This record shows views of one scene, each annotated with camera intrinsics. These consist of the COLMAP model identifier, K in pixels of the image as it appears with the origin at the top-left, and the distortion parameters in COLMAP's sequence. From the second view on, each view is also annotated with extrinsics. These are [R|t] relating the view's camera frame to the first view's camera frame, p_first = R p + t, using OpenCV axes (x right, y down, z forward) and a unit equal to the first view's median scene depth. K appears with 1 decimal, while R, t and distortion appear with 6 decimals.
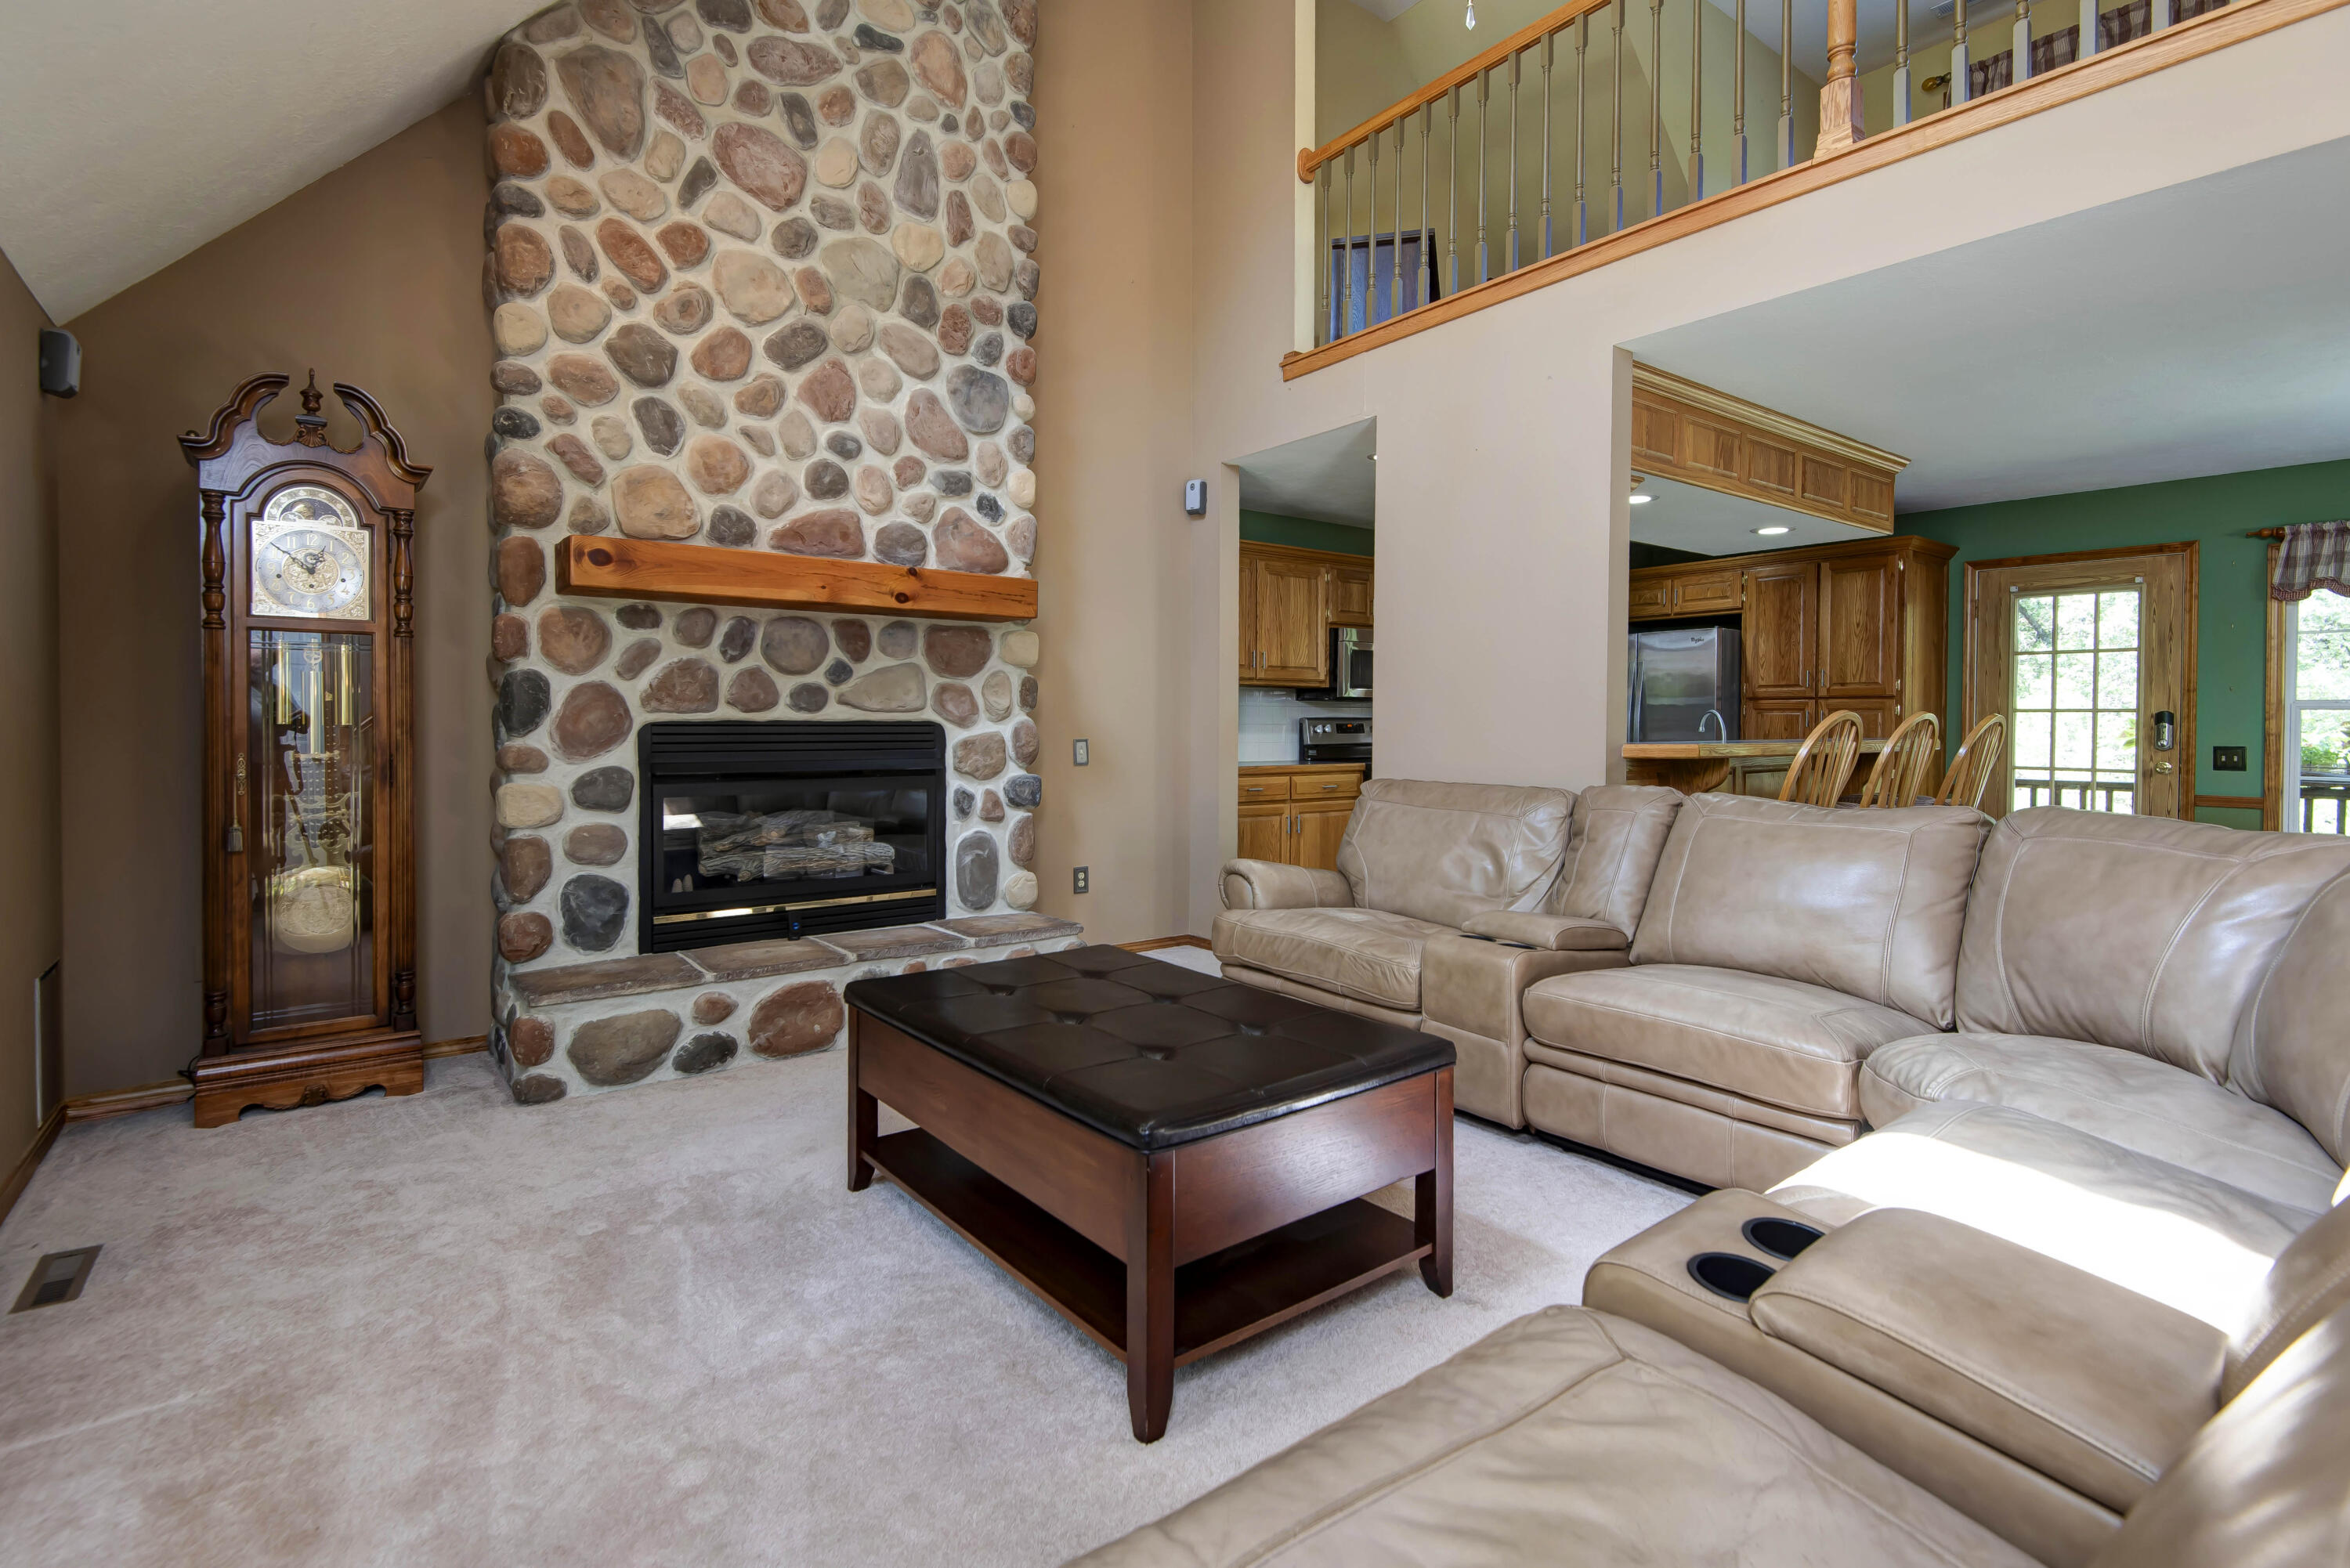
lens RADIAL K [[1105.4, 0, 1175.0], [0, 1105.4, 784.0], [0, 0, 1]] dist [-0.000300, -0.029748]
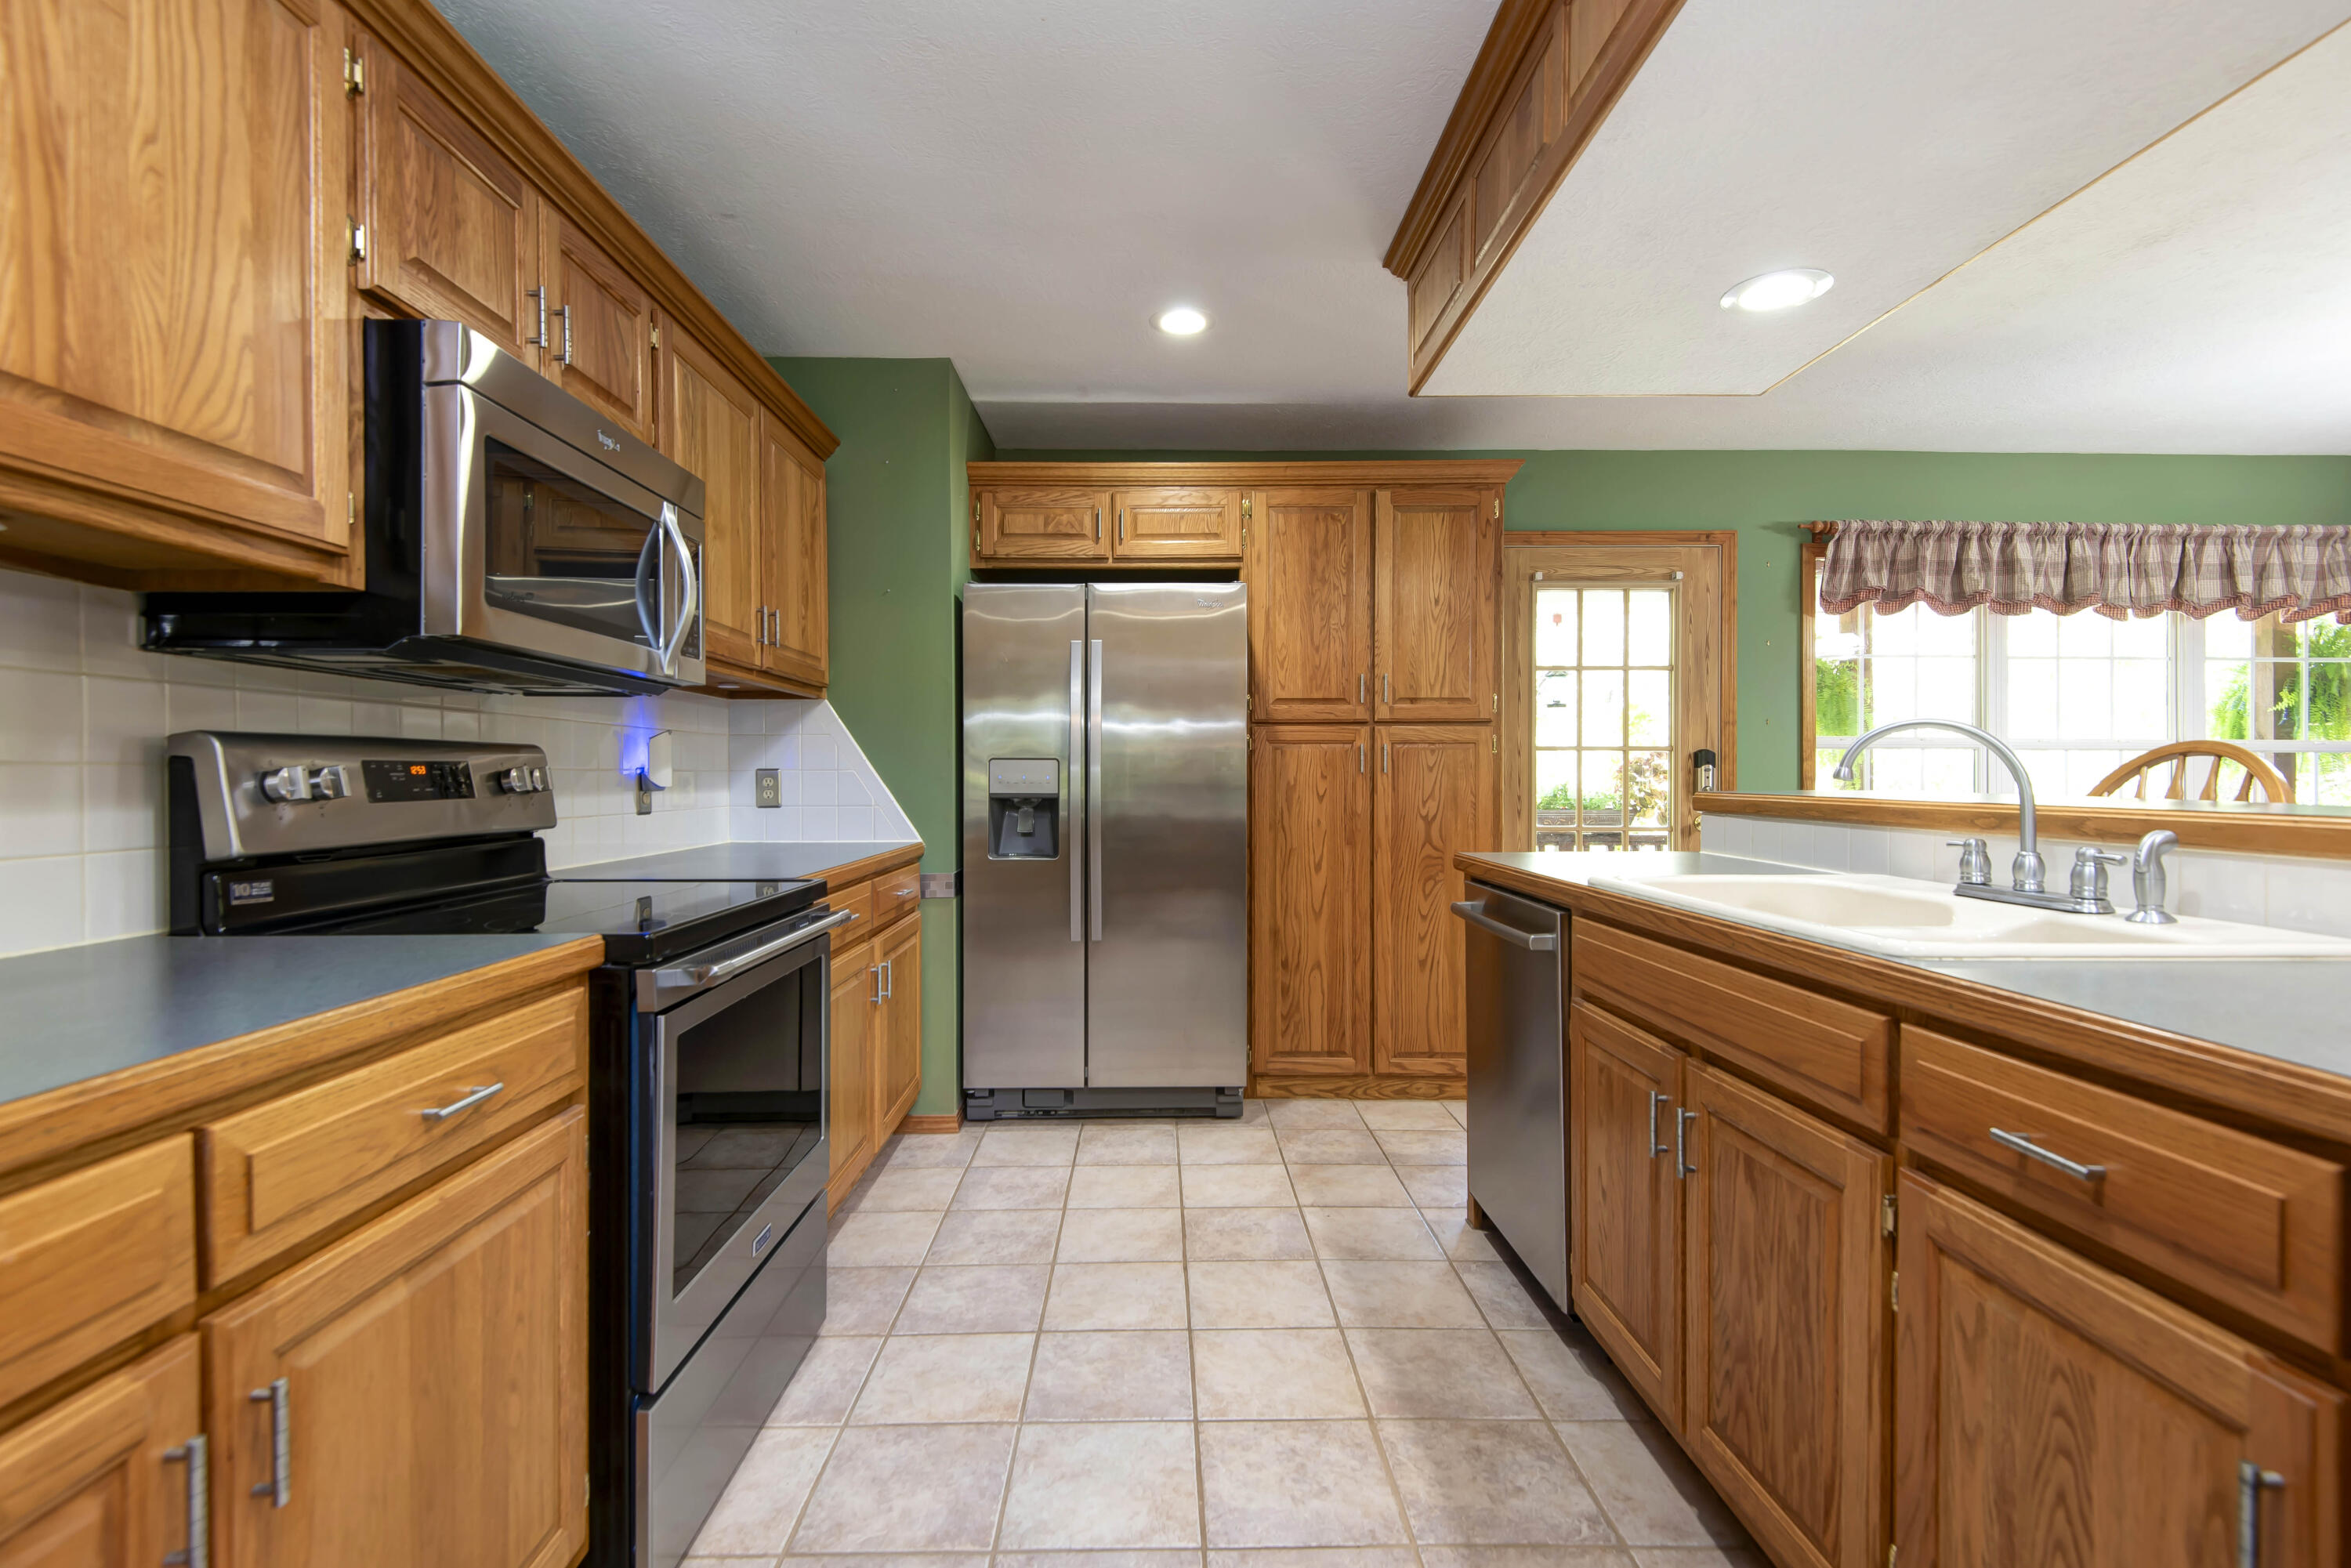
lens RADIAL K [[1083.6, 0, 1175.5], [0, 1083.6, 784.0], [0, 0, 1]] dist [0.000970, -0.017004]
pose [[0.598071, -0.006966, 0.801413, 0.021524], [0.049713, 0.998359, -0.028422, -0.011453], [-0.799900, 0.056839, 0.597436, 0.242917]]
